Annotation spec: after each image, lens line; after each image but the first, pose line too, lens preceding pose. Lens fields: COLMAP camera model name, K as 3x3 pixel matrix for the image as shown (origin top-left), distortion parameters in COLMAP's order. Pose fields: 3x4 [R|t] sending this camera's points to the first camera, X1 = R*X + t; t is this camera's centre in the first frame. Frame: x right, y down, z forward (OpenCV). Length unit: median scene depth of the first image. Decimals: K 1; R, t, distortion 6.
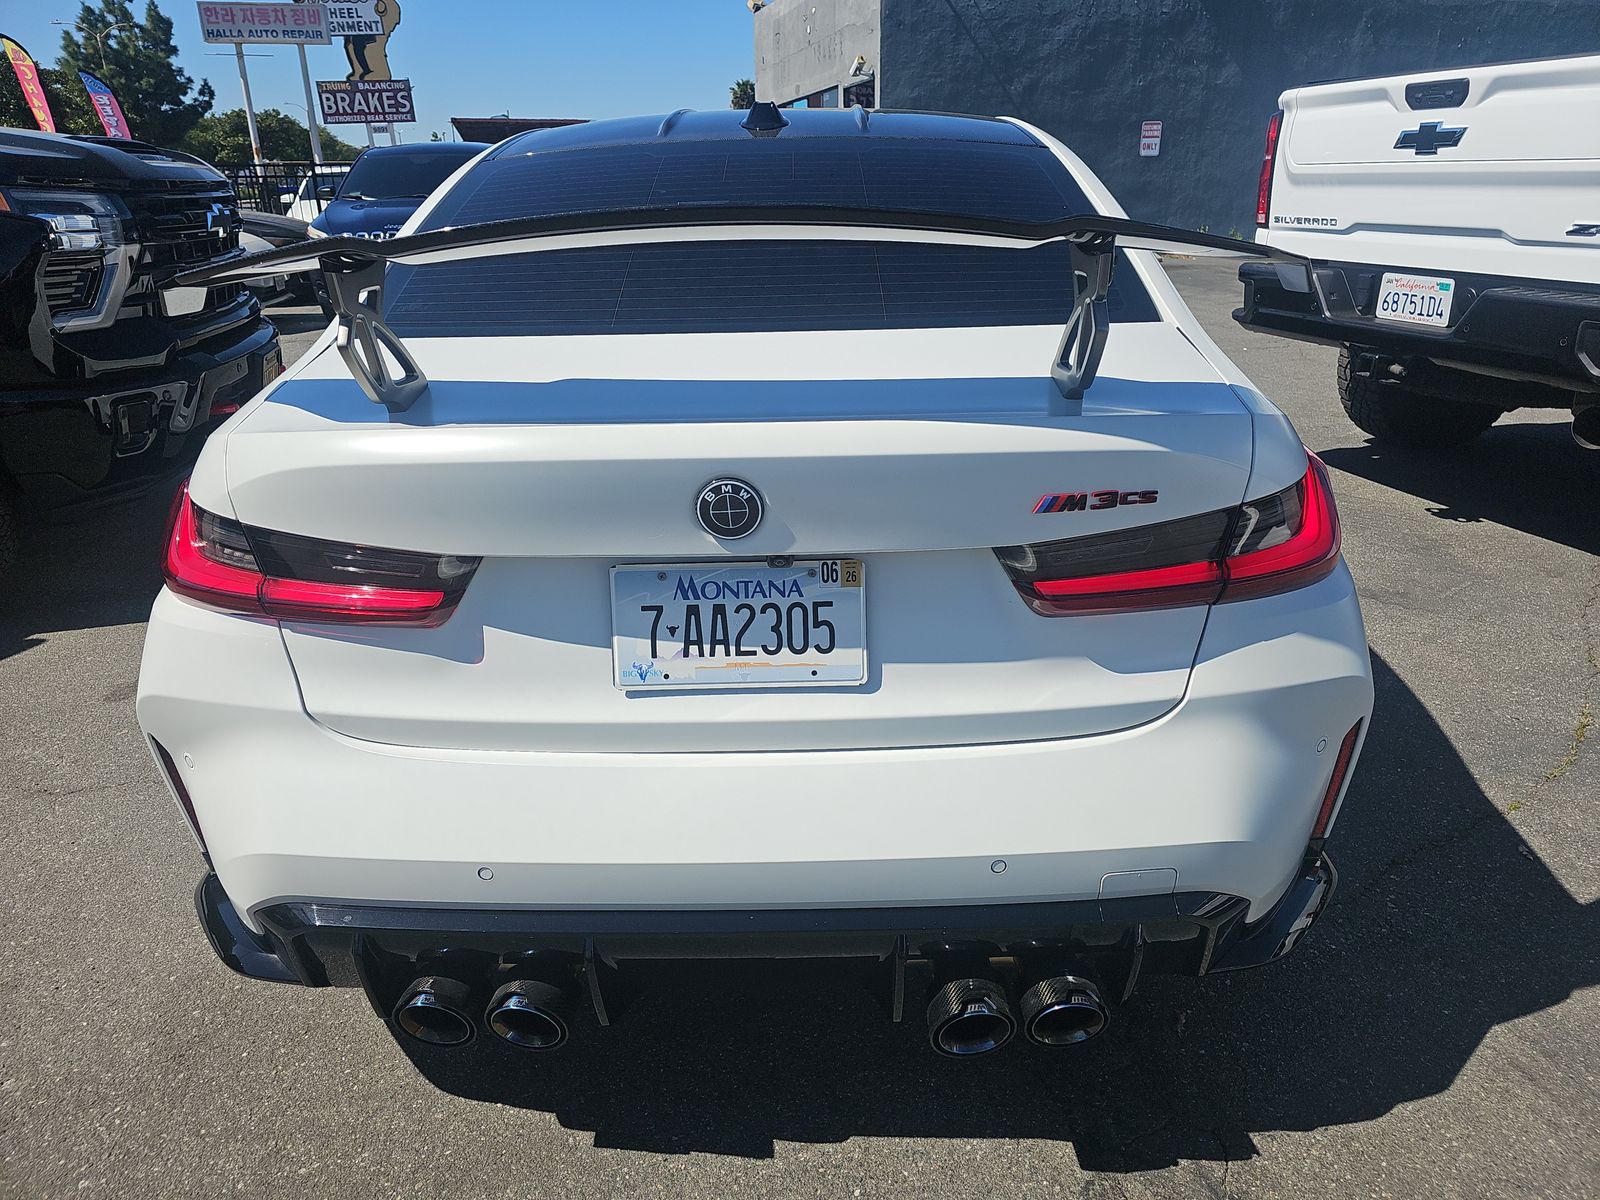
lens RADIAL K [[1001.4, 0, 796.8], [0, 1001.4, 588.7], [0, 0, 1]] dist [0.027680, -0.032383]
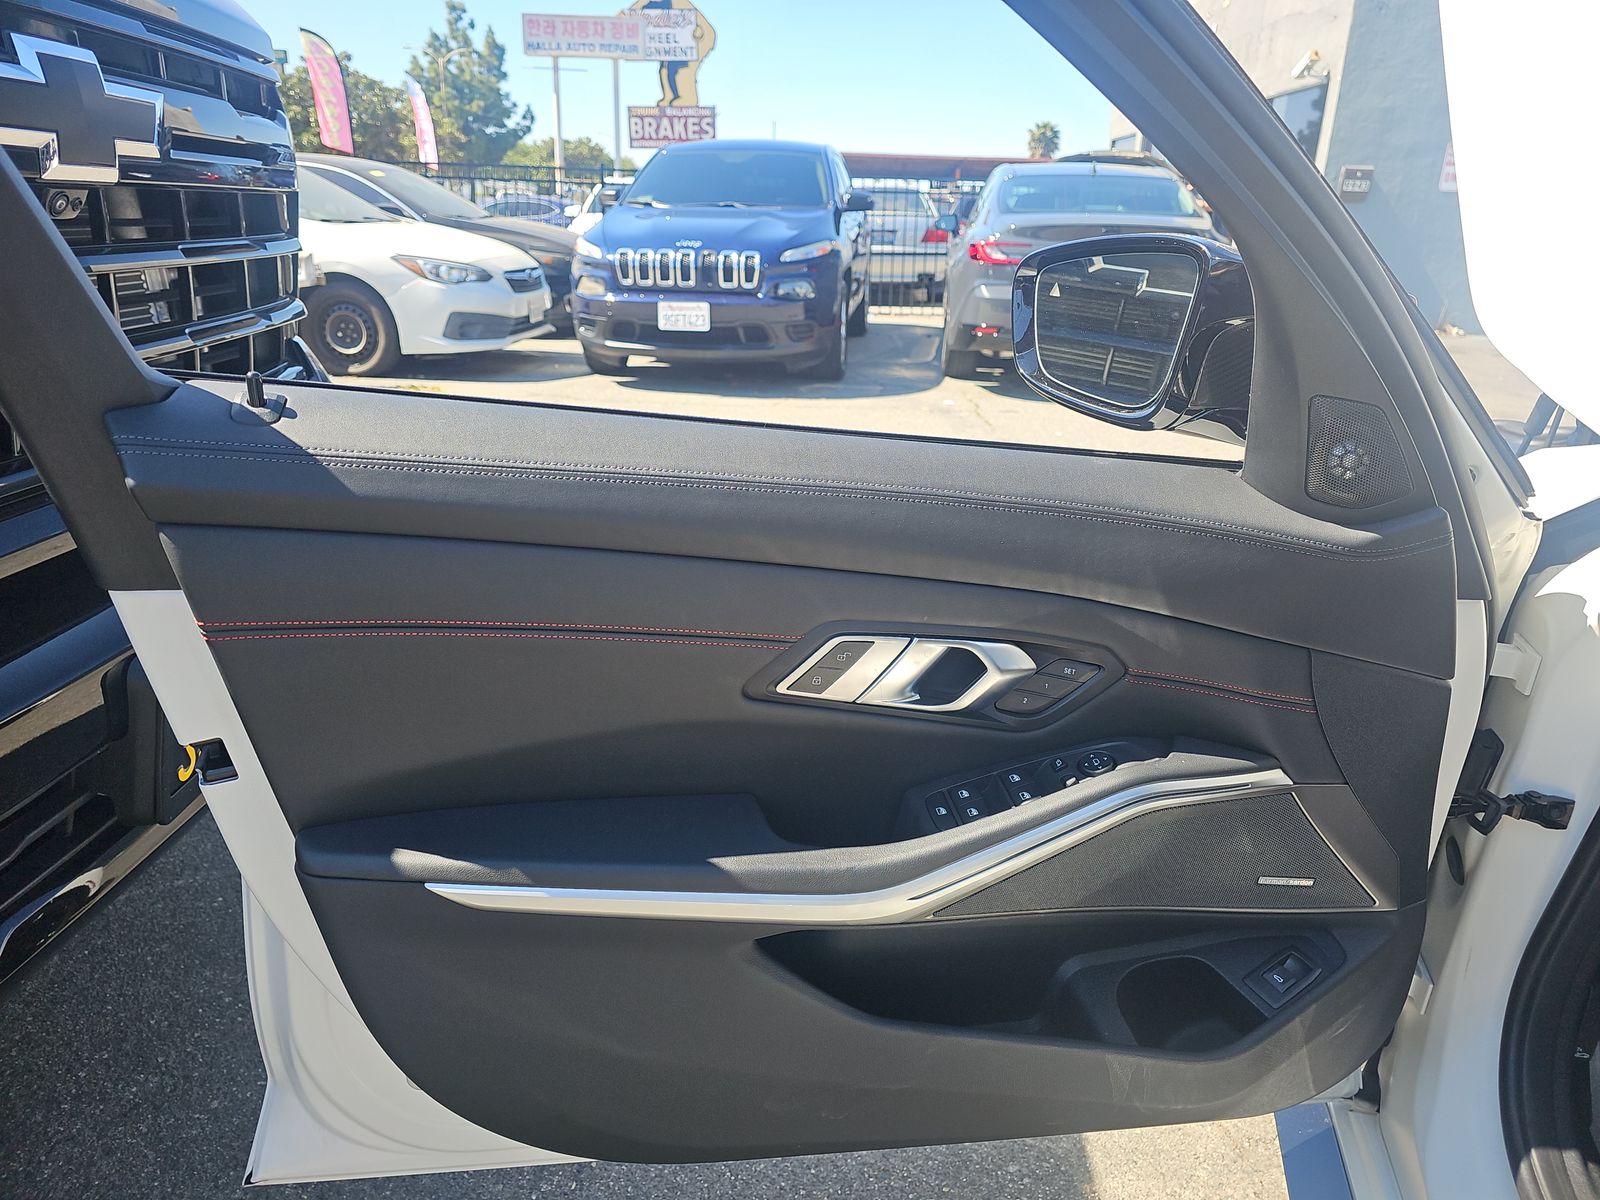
lens RADIAL K [[1001.4, 0, 796.8], [0, 1001.4, 588.7], [0, 0, 1]] dist [0.027680, -0.032383]
pose [[0.967770, 0.122786, -0.219876, -0.035542], [-0.130716, 0.991180, -0.021828, -0.028596], [0.215257, 0.049866, 0.975284, 0.085101]]
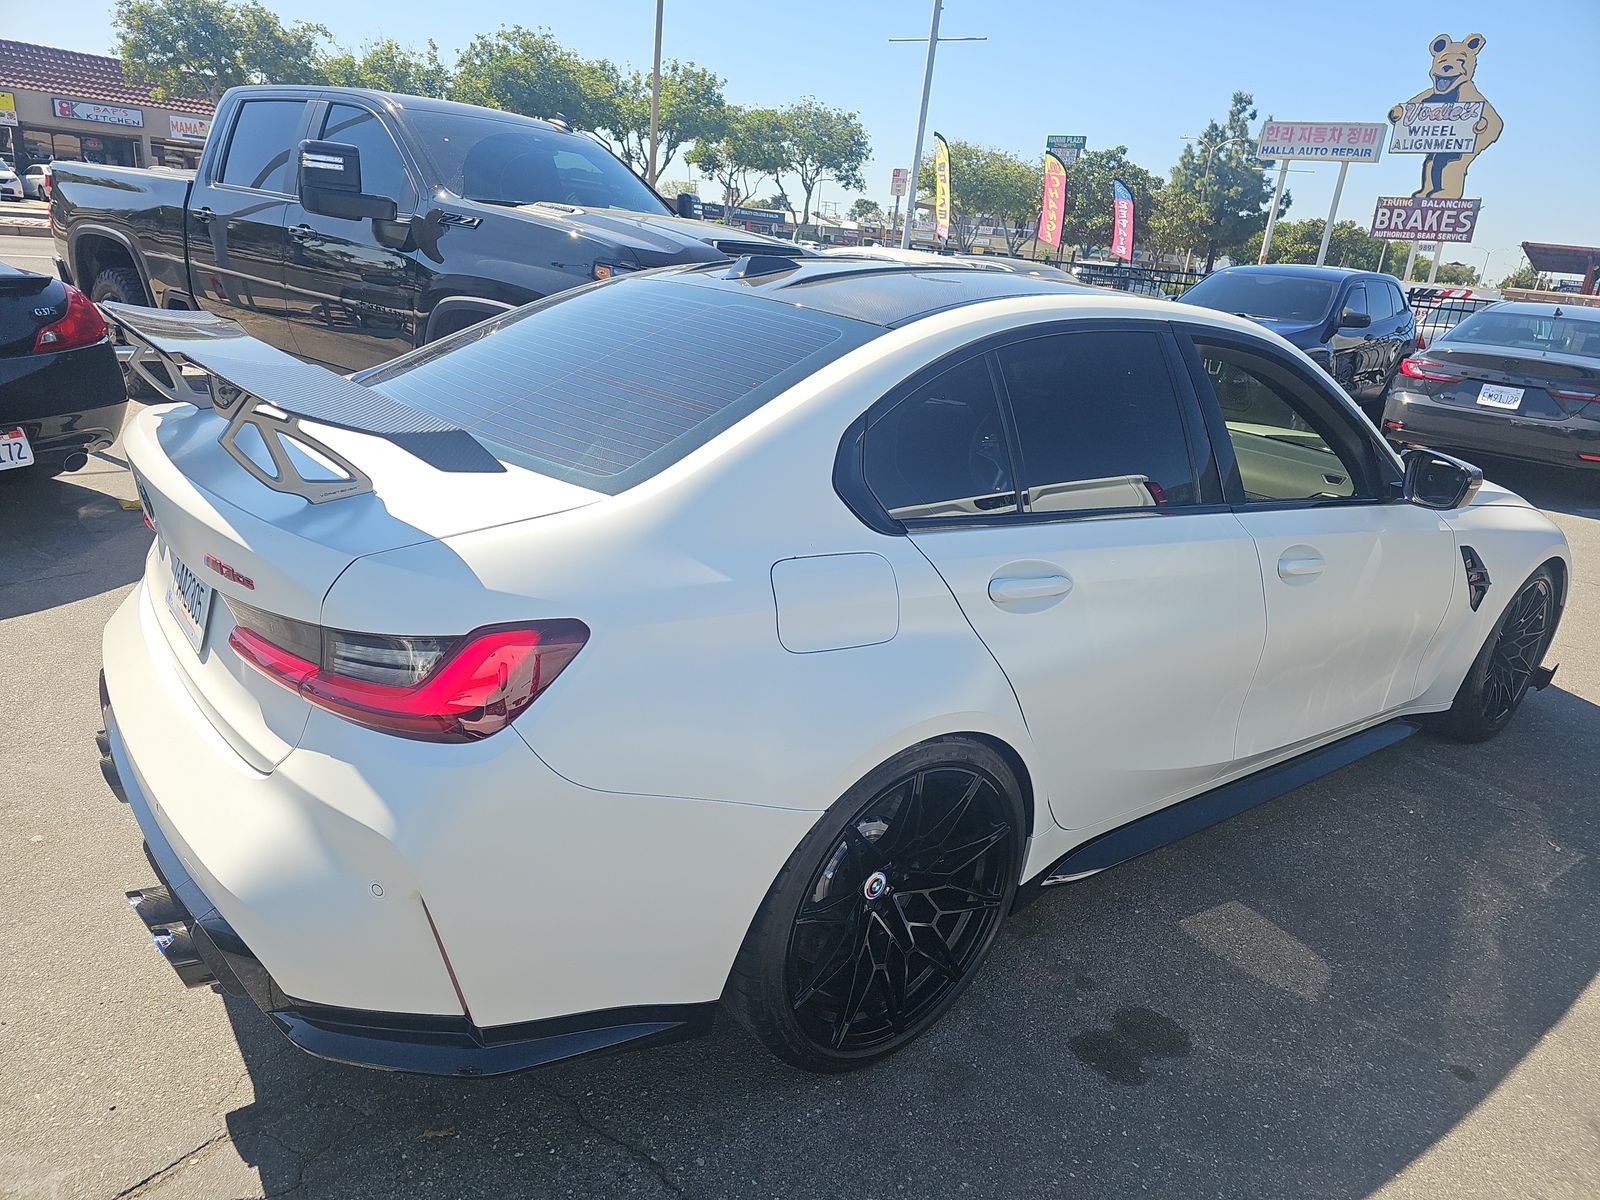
lens RADIAL K [[1015.4, 0, 800.0], [0, 1015.4, 600.0], [0, 0, 1]] dist [0.029216, -0.039057]
pose [[0.591002, 0.328619, -0.736699, 0.054355], [-0.390759, 0.915584, 0.094935, -0.014503], [0.705708, 0.231765, 0.669523, 0.020470]]
